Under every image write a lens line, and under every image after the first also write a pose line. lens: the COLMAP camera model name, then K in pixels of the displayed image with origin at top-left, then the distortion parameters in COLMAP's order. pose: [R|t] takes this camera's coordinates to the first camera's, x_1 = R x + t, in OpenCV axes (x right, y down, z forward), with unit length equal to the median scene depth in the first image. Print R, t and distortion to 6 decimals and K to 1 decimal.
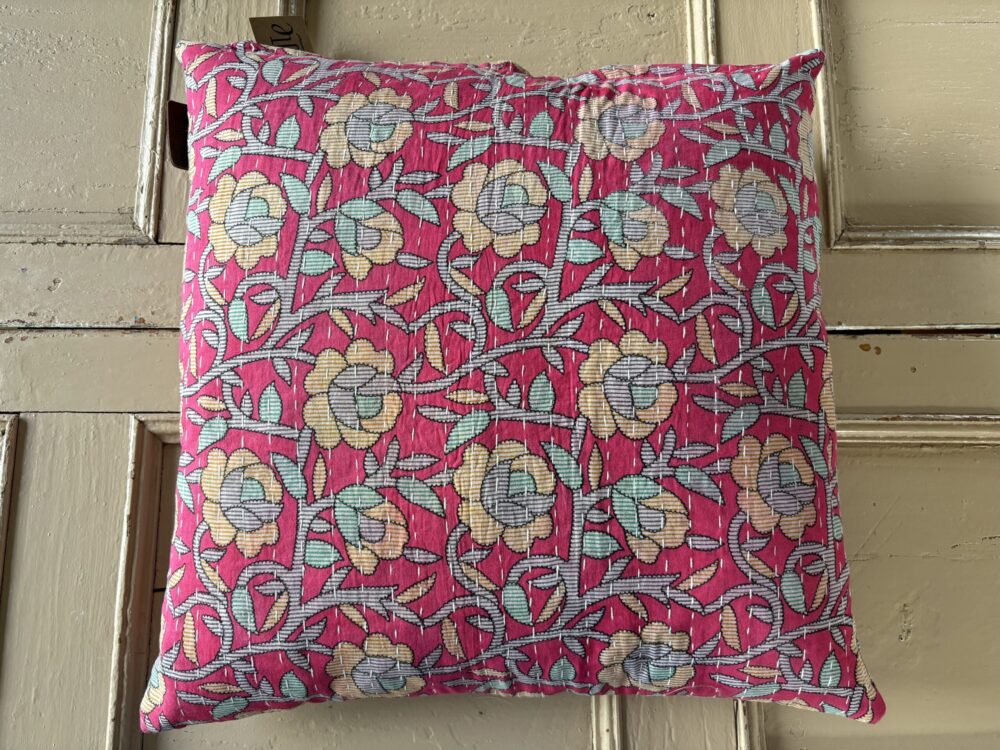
lens RADIAL K [[717.8, 0, 500.0], [0, 717.8, 375.0], [0, 0, 1]] dist [0.035284, -0.066444]
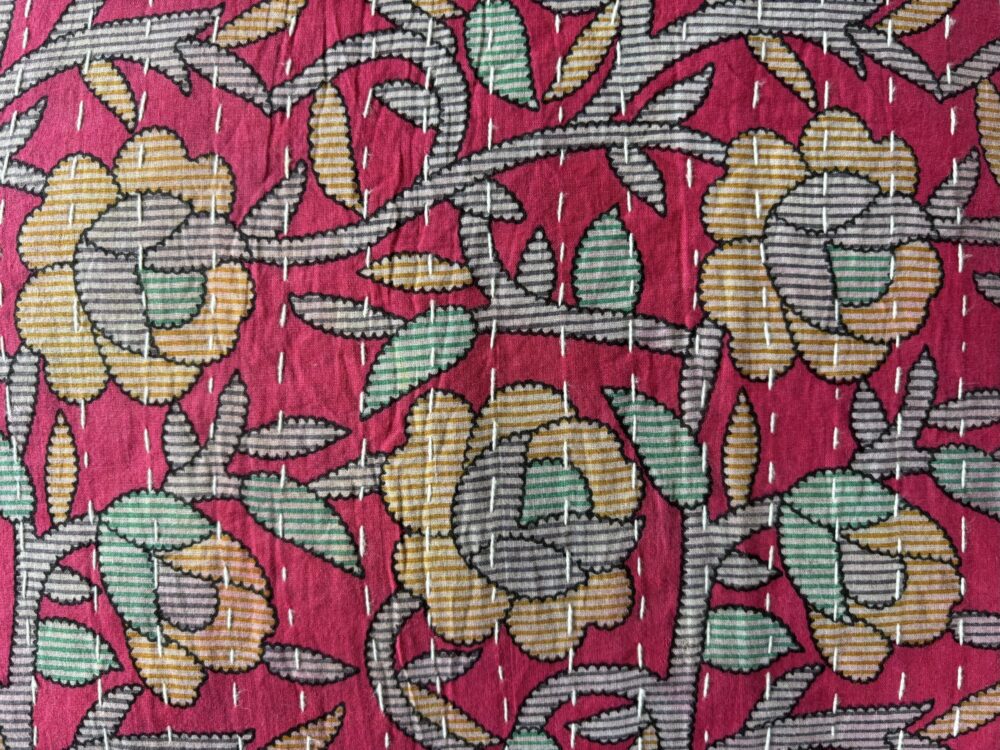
lens RADIAL K [[717.8, 0, 500.0], [0, 717.8, 375.0], [0, 0, 1]] dist [0.035284, -0.066444]
pose [[0.999964, 0.002902, -0.007955, 0.002526], [-0.002205, 0.996264, 0.086330, 0.051080], [0.008176, -0.086309, 0.996235, 0.594007]]
